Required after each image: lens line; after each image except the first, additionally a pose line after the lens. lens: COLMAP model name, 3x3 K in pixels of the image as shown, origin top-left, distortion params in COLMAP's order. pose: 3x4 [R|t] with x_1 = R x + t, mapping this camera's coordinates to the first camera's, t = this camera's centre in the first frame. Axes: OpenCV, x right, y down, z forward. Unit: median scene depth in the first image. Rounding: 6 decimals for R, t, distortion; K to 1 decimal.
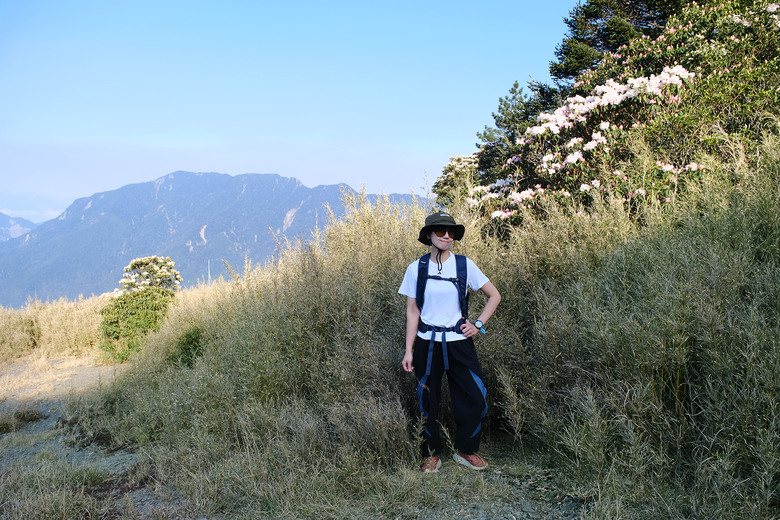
lens RADIAL K [[592.6, 0, 386.6], [0, 592.6, 257.9], [0, 0, 1]] dist [0.004400, 0.000114]
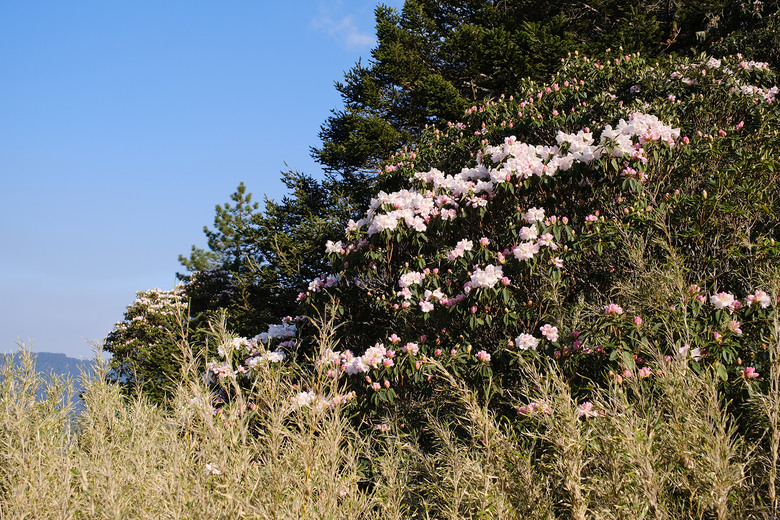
lens RADIAL K [[845.7, 0, 390.1], [0, 845.7, 257.1], [0, 0, 1]] dist [0.014410, 0.000000]
pose [[0.914836, 0.054287, 0.400159, -0.010743], [0.034491, 0.976797, -0.211370, -0.034216], [-0.402349, 0.207171, 0.891737, 0.315360]]
